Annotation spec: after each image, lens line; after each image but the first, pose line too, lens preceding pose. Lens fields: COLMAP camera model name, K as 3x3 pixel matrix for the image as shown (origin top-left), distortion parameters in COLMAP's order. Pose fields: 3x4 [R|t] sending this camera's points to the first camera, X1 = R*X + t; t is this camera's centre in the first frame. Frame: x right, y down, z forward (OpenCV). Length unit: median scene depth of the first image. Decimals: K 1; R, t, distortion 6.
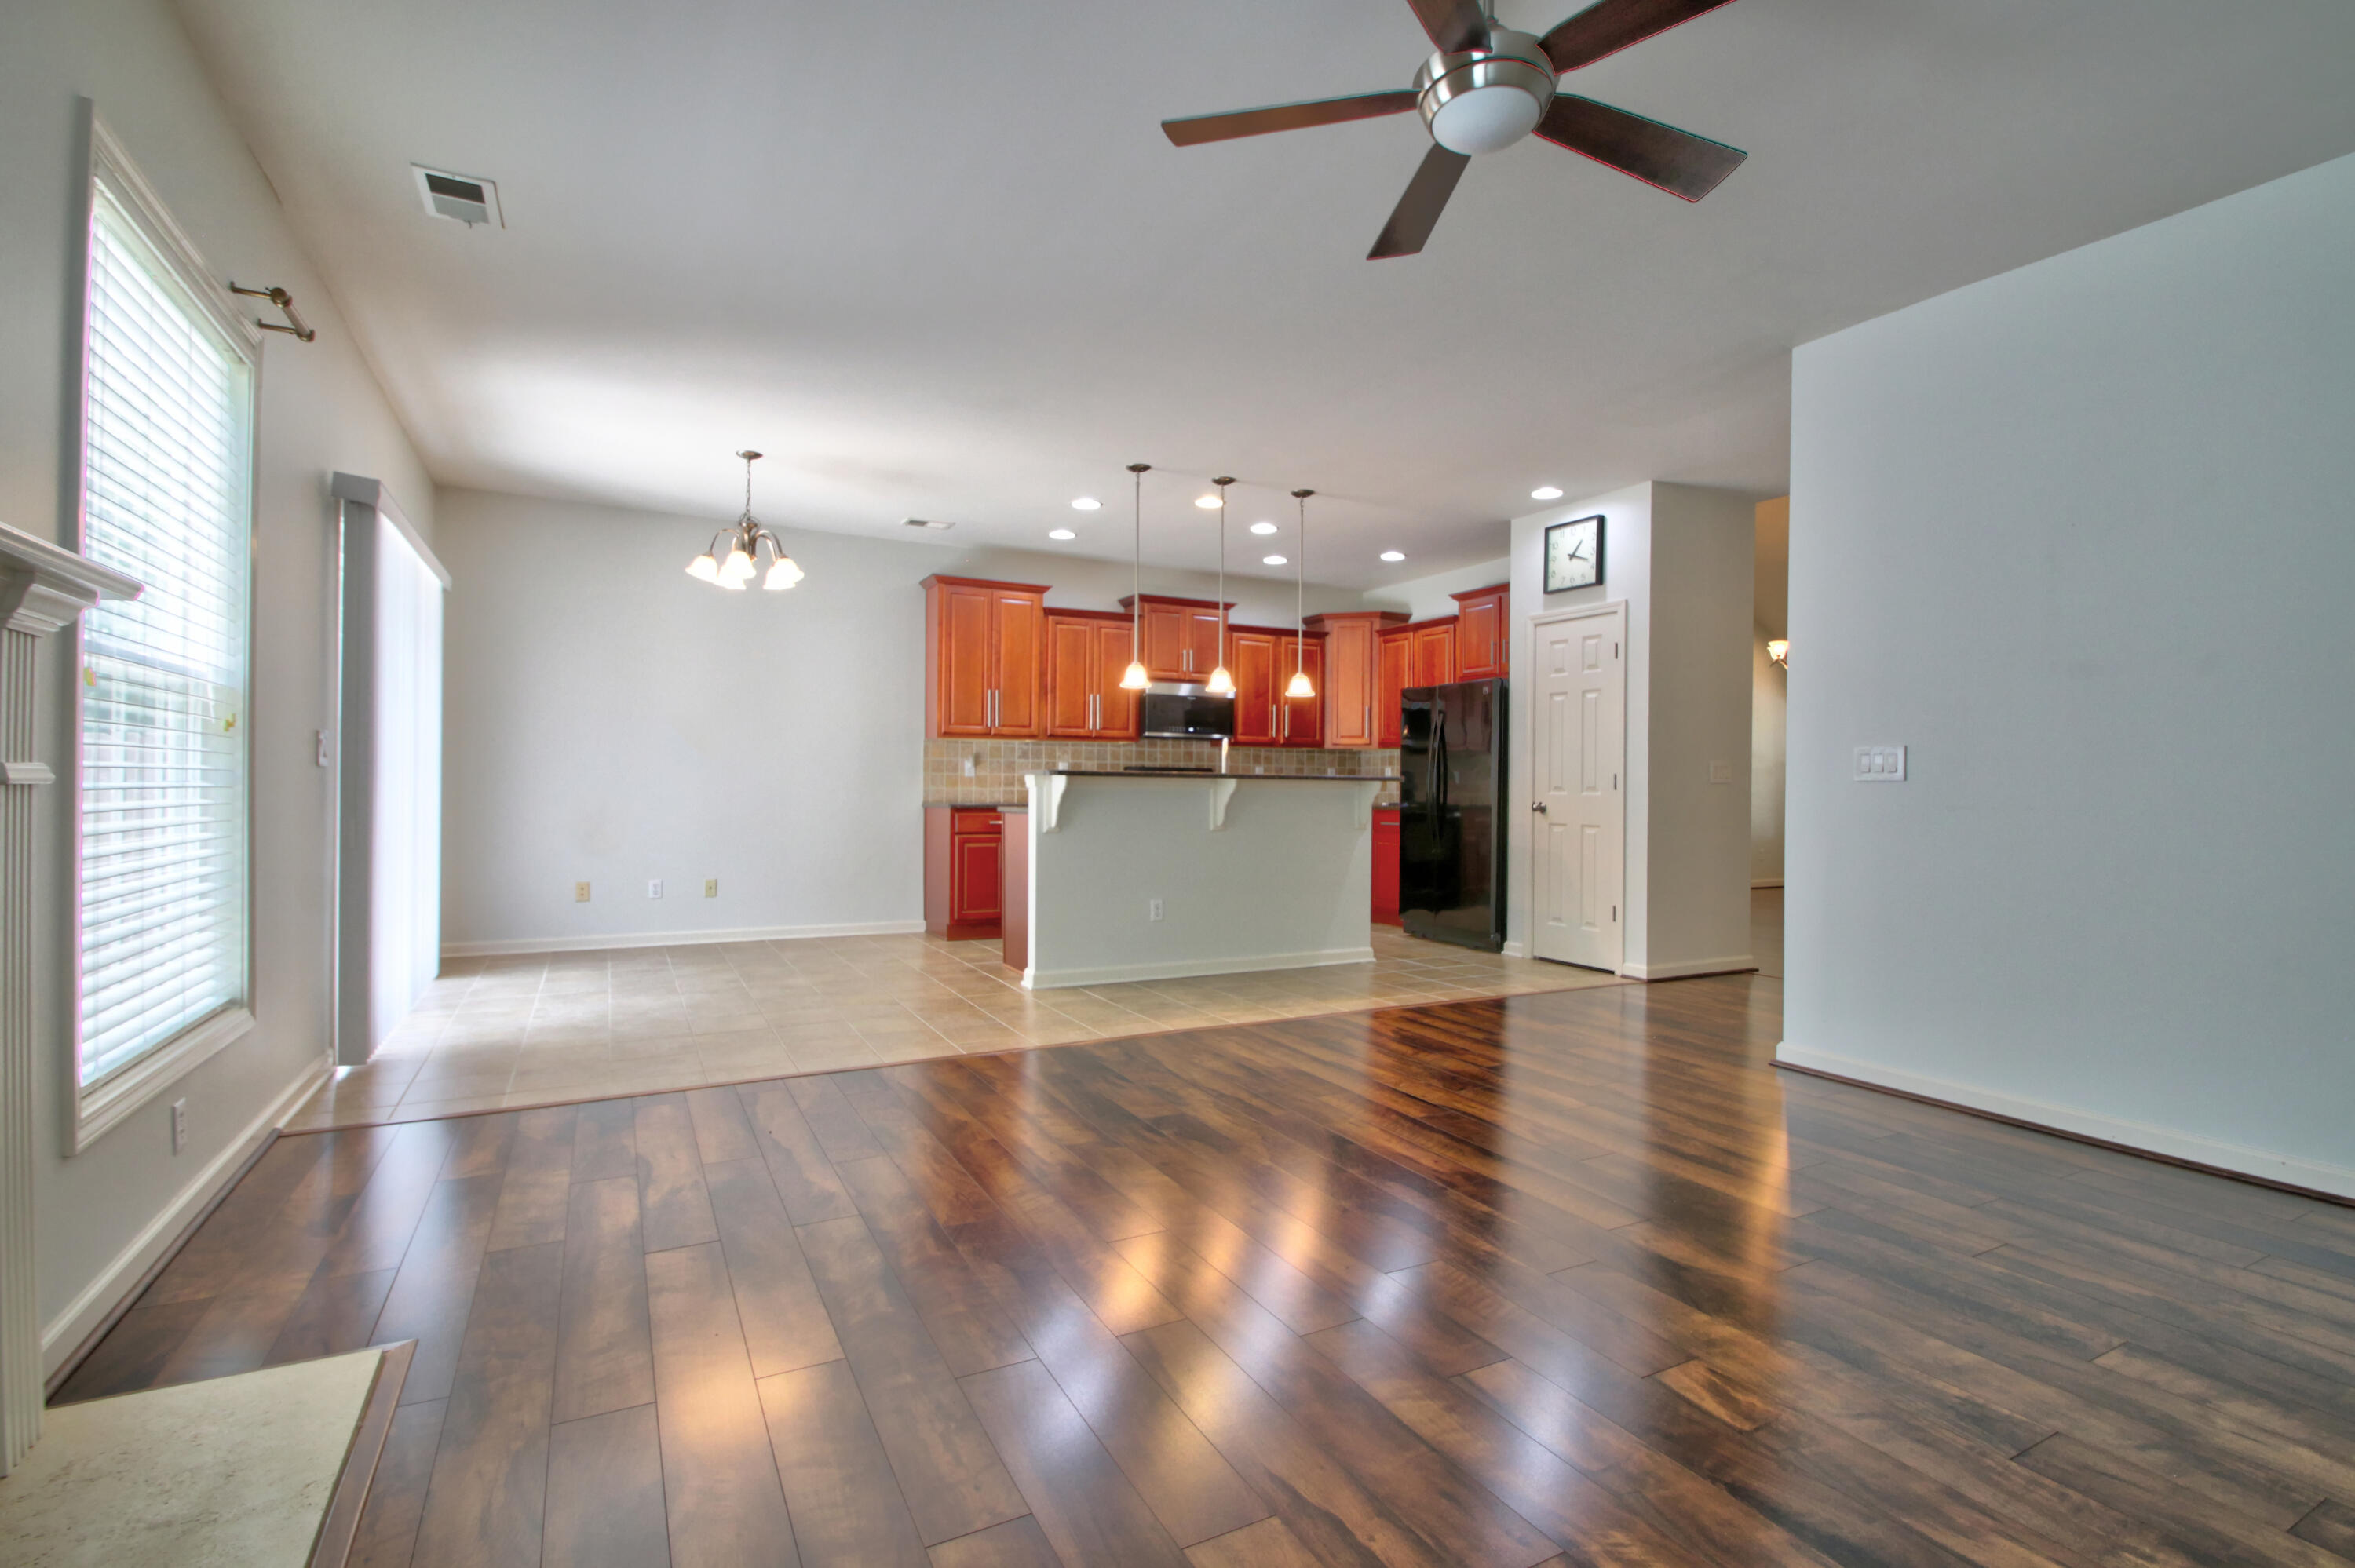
lens RADIAL K [[1082.6, 0, 1178.7], [0, 1082.6, 785.2], [0, 0, 1]] dist [0.013608, -0.018777]
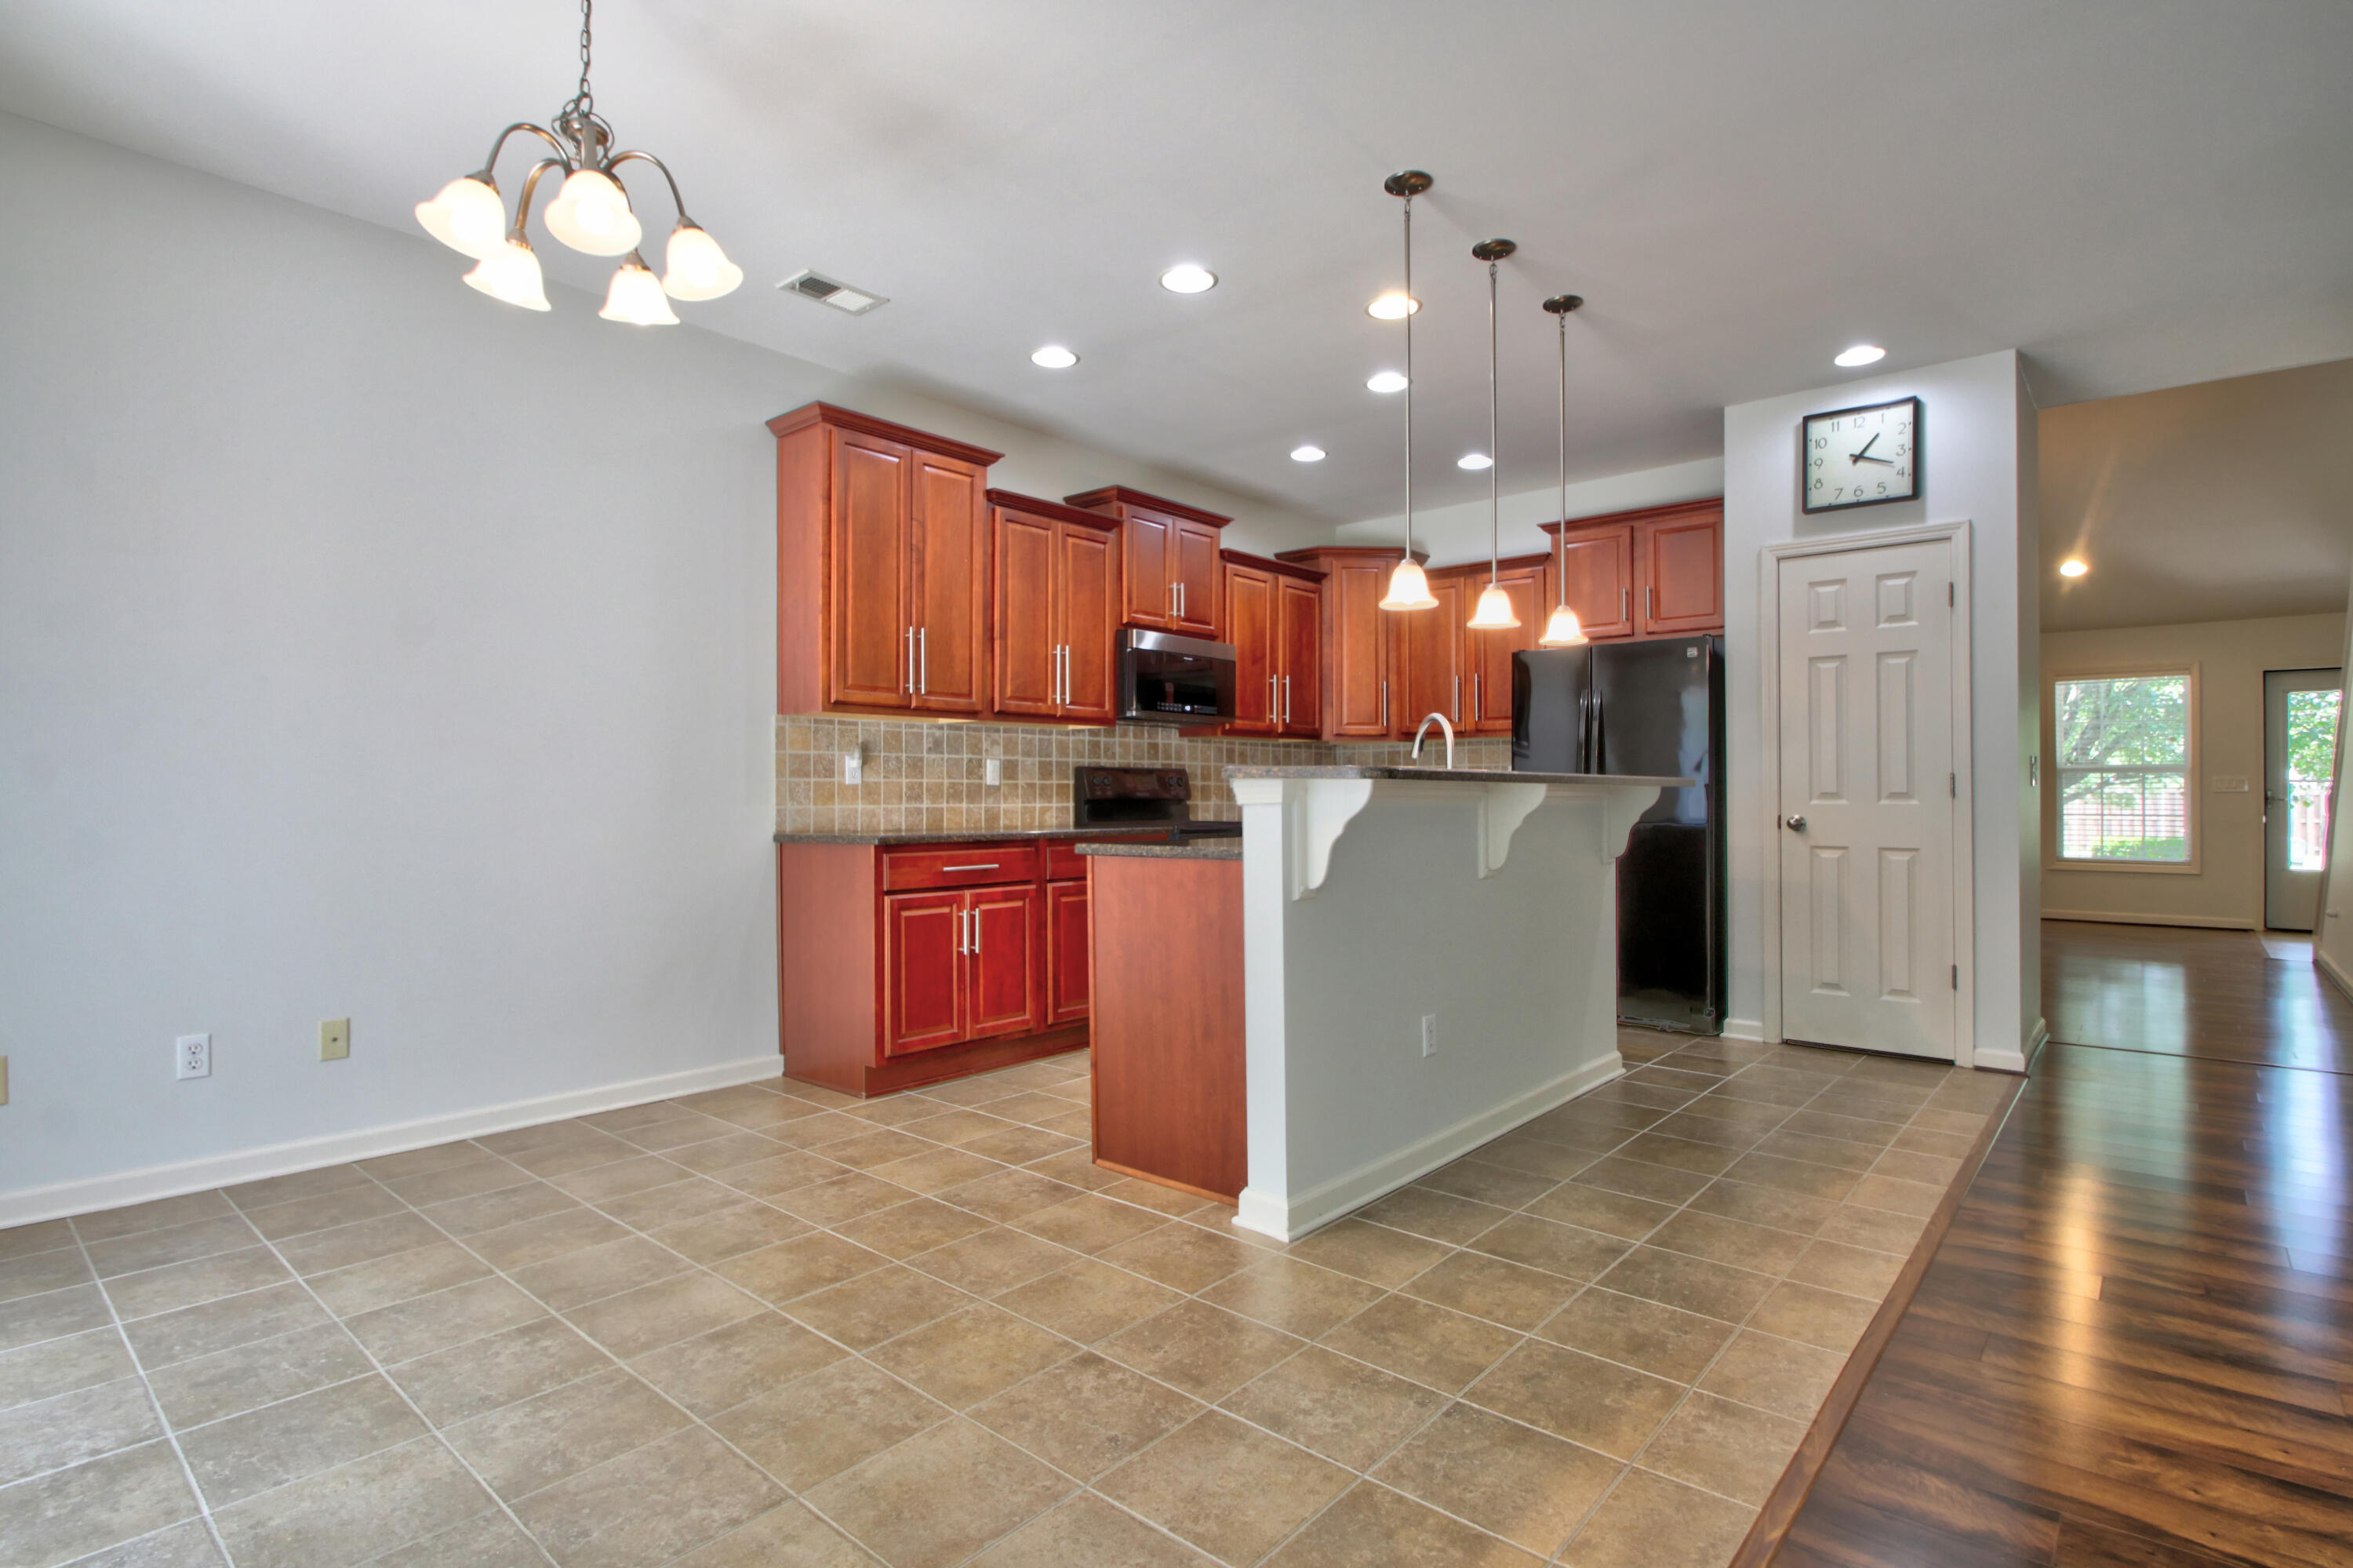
lens RADIAL K [[1152.5, 0, 1176.5], [0, 1152.5, 784.0], [0, 0, 1]] dist [-0.003162, -0.000648]
pose [[0.933514, -0.006886, 0.358476, -0.298118], [0.009449, 0.999941, -0.005399, -0.004137], [-0.358417, 0.008427, 0.933523, 0.465556]]
